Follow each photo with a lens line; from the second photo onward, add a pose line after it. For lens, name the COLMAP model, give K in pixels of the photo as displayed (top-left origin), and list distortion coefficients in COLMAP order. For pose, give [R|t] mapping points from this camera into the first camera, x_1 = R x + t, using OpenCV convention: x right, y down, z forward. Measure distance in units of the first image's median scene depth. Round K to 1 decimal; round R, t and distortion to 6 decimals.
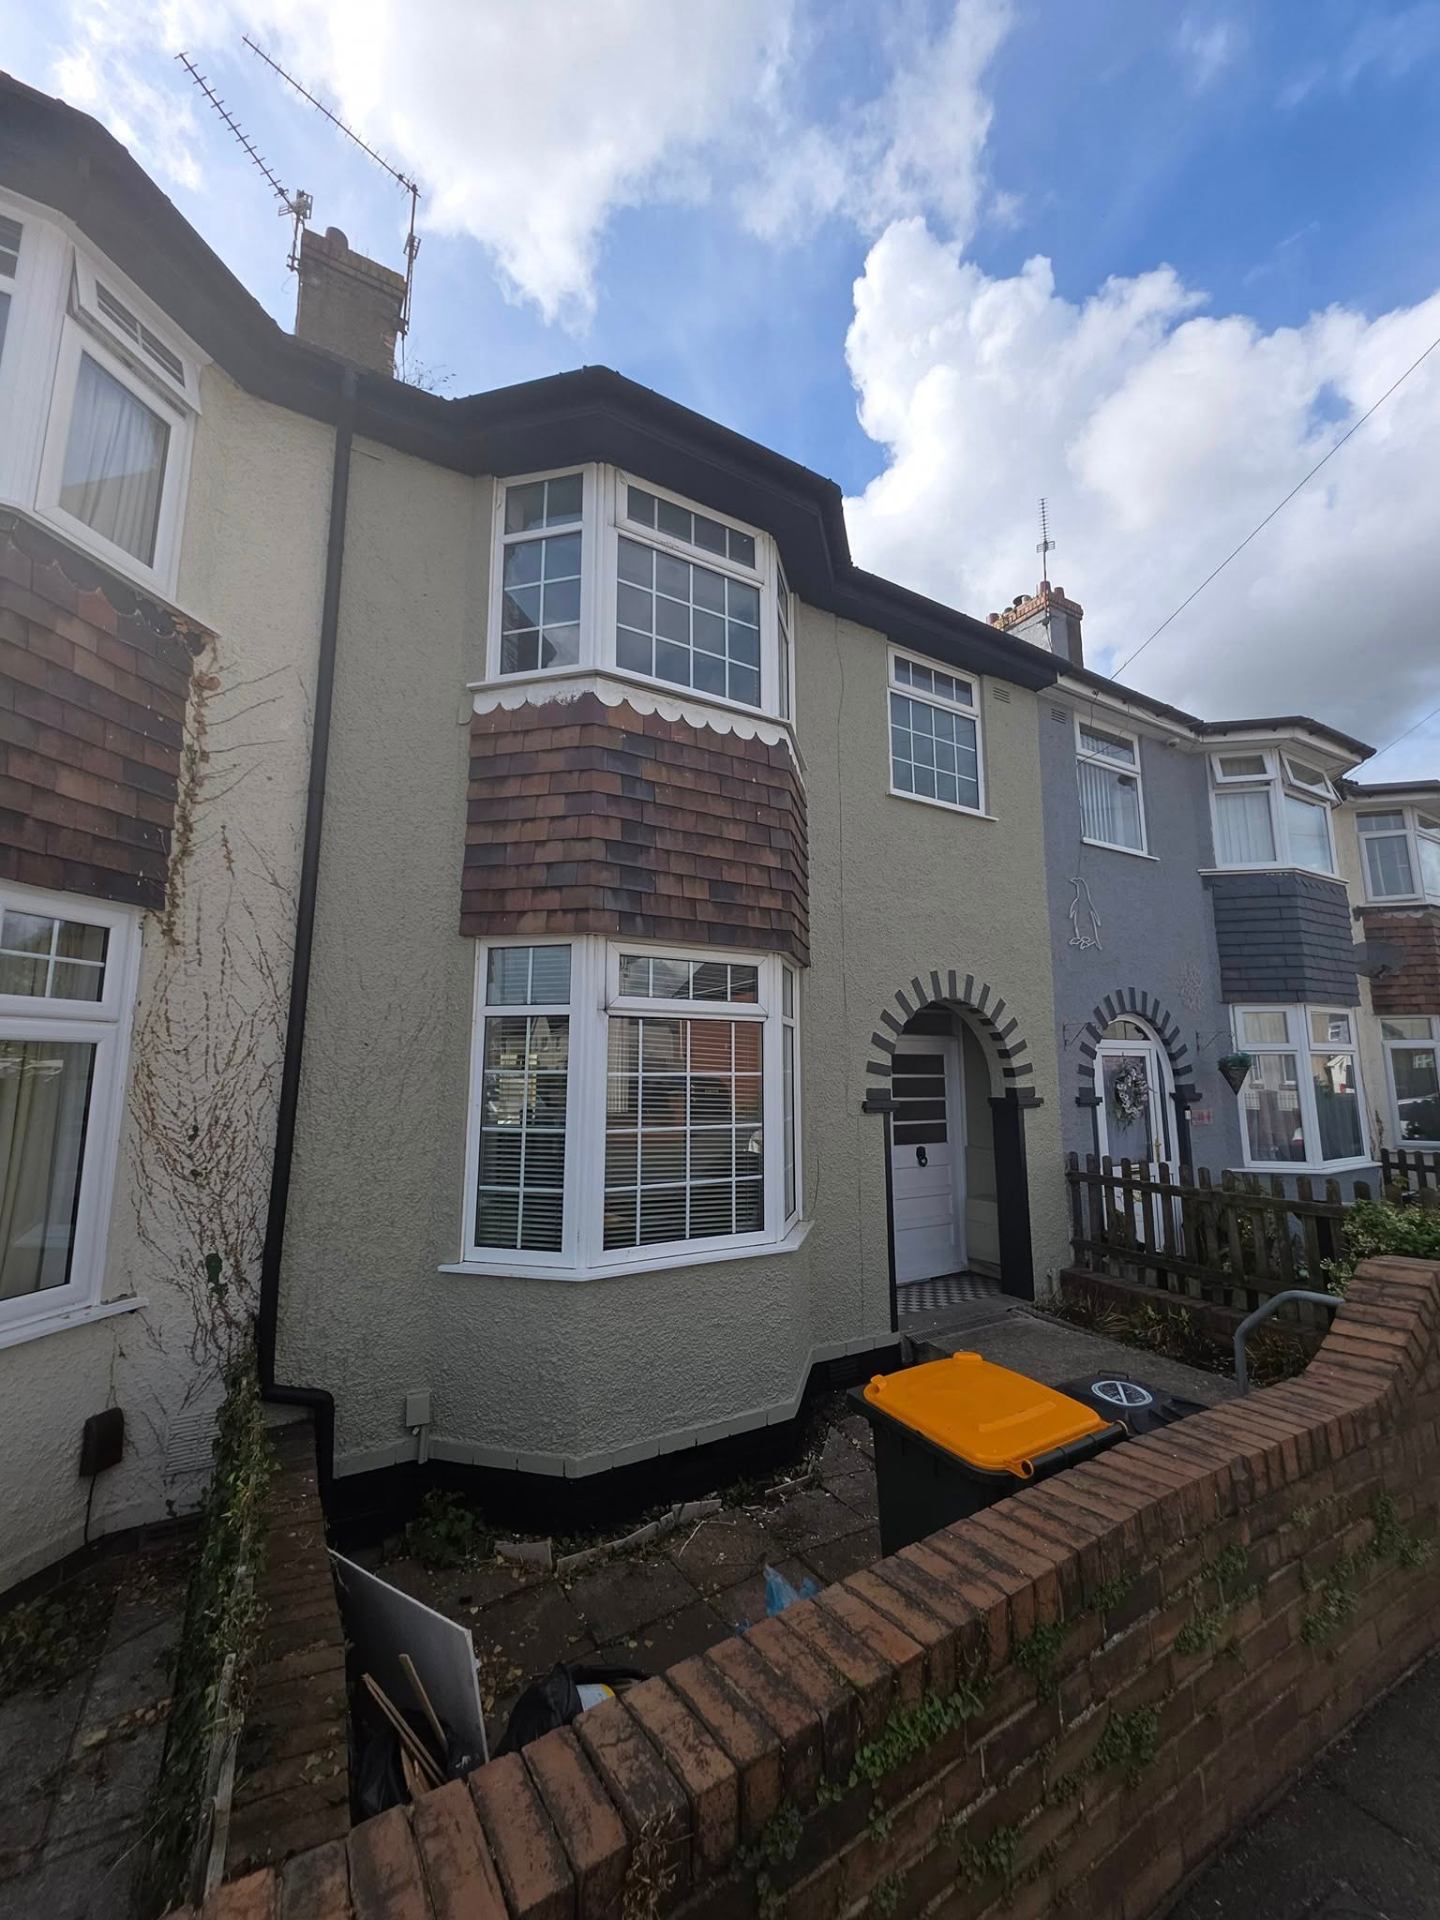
lens RADIAL K [[763.4, 0, 723.2], [0, 763.4, 953.4], [0, 0, 1]] dist [0.000146, 0.000167]
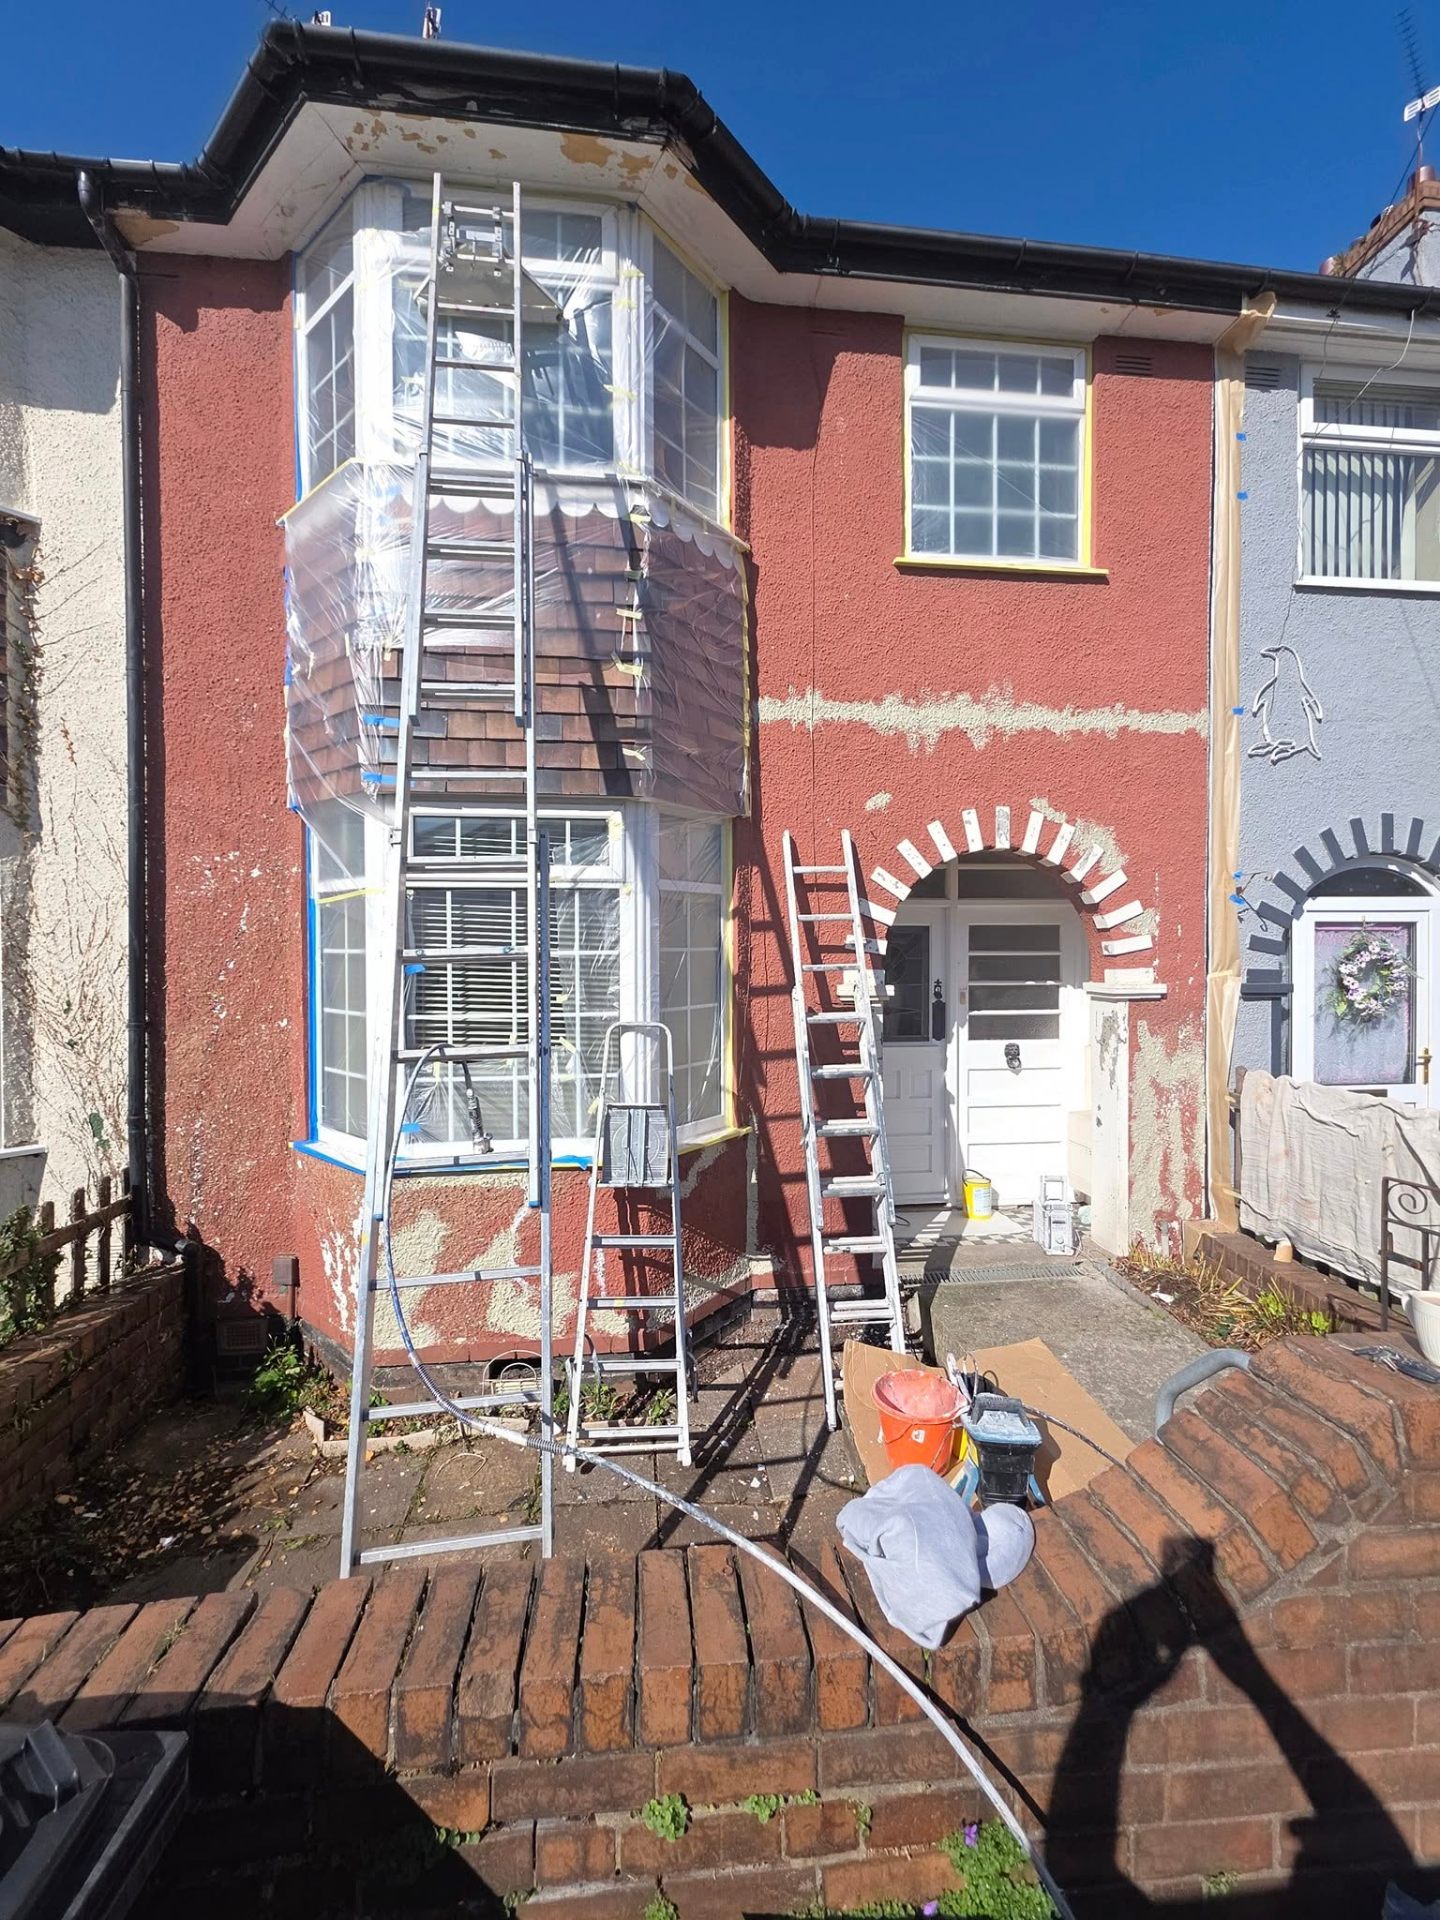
lens RADIAL K [[763.4, 0, 724.6], [0, 763.4, 954.4], [0, 0, 1]] dist [0.000146, 0.000167]
pose [[0.910909, -0.000438, -0.412607, 0.540404], [0.067854, 0.986544, 0.148752, 0.051722], [0.406990, -0.163497, 0.898681, 0.349301]]
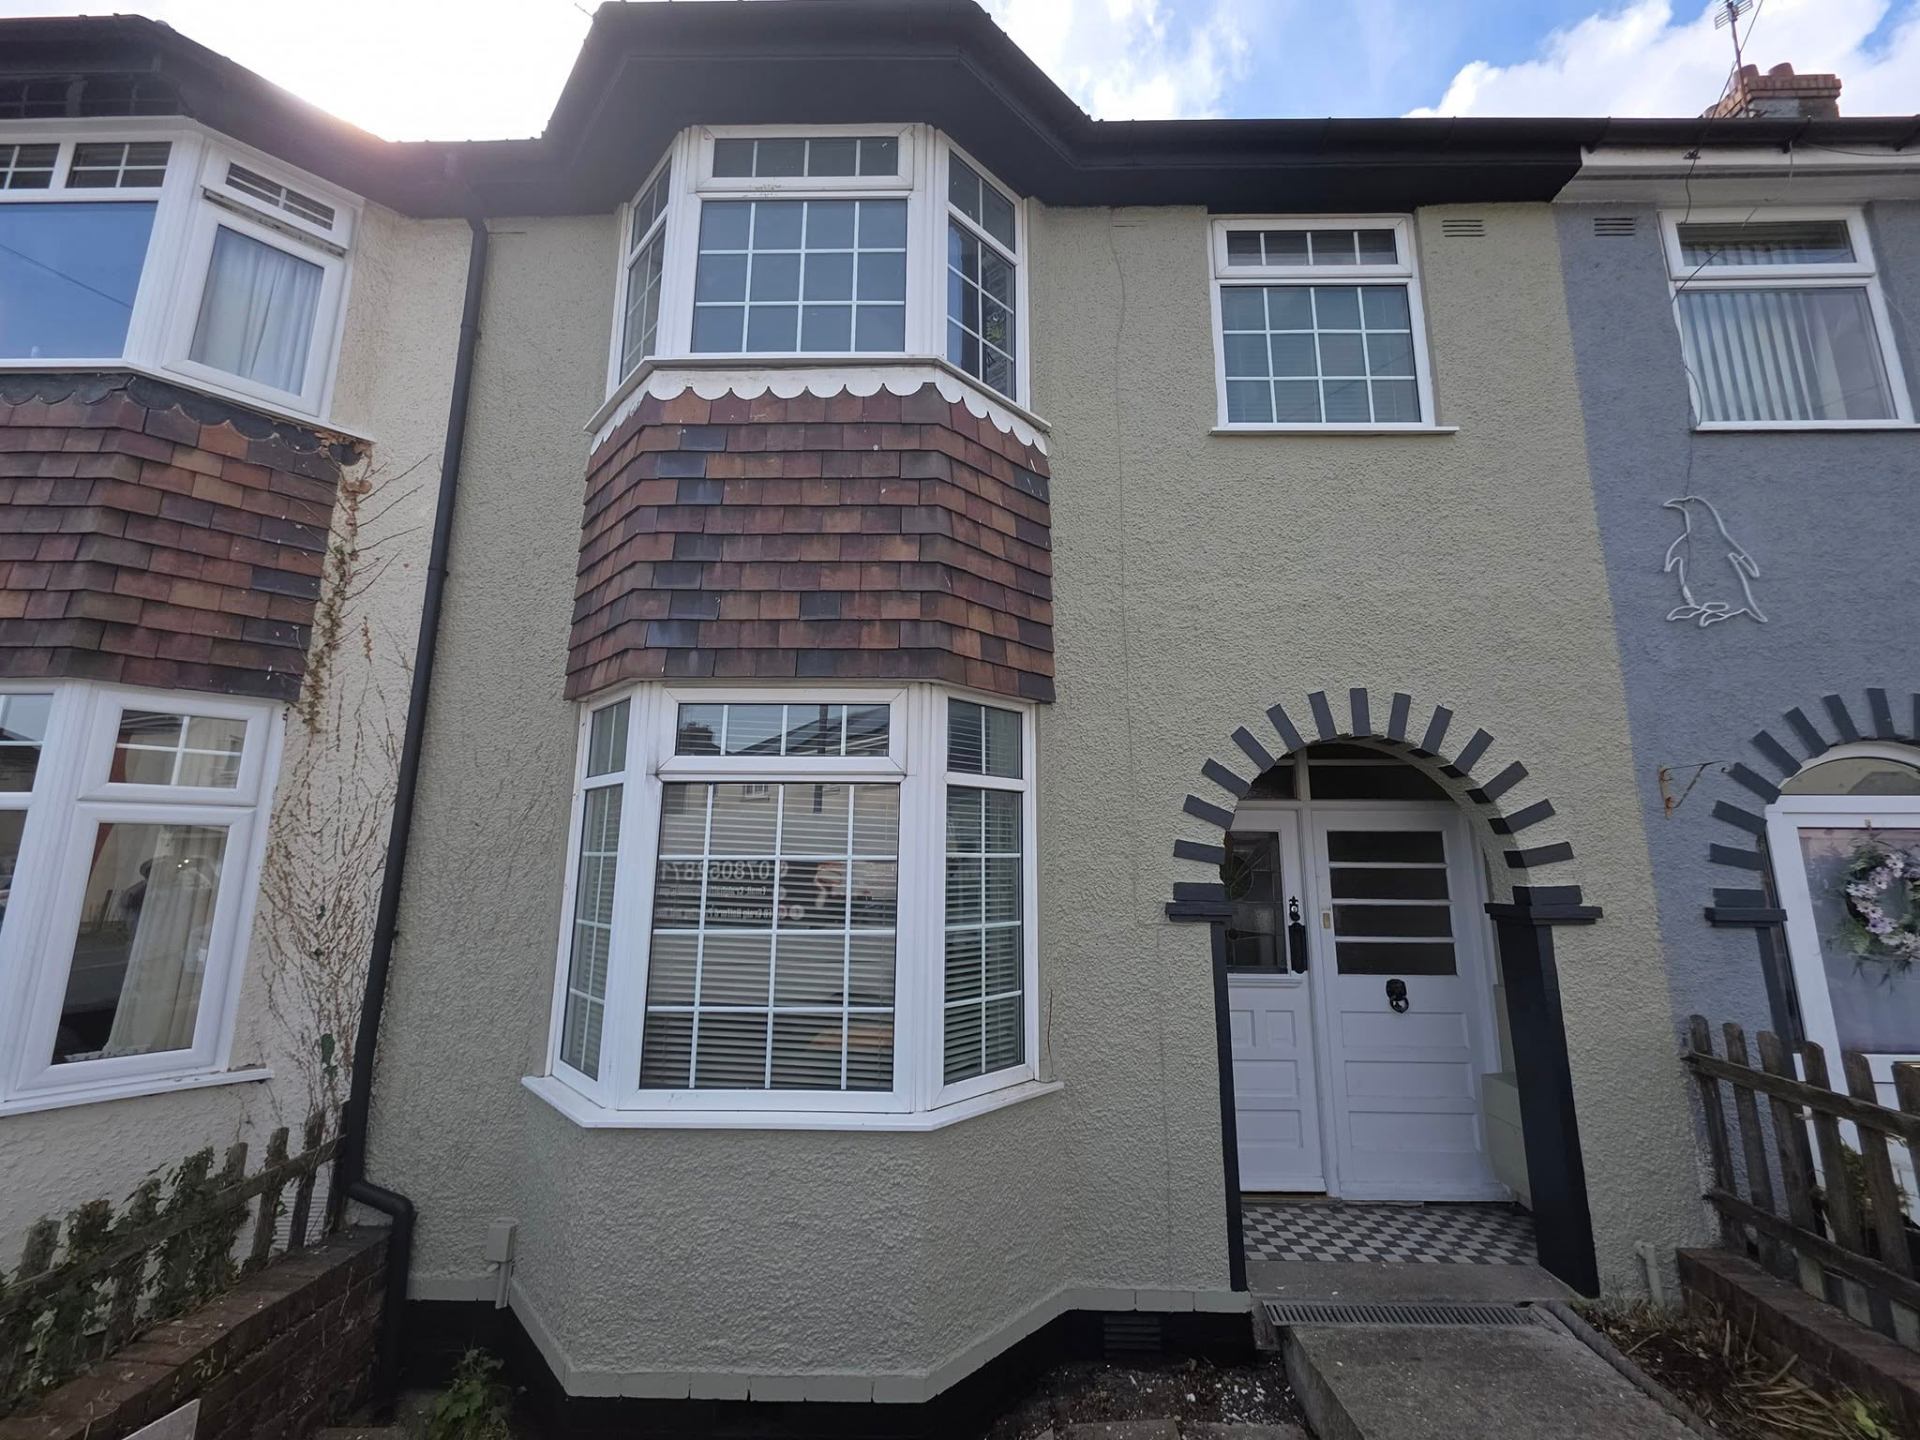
lens RADIAL K [[763.4, 0, 958.7], [0, 763.4, 715.6], [0, 0, 1]] dist [0.000146, 0.000167]
pose [[0.850408, -0.094531, -0.517561, 0.516703], [0.076472, 0.995488, -0.056170, 0.080680], [0.520536, 0.008188, 0.853801, 0.485366]]
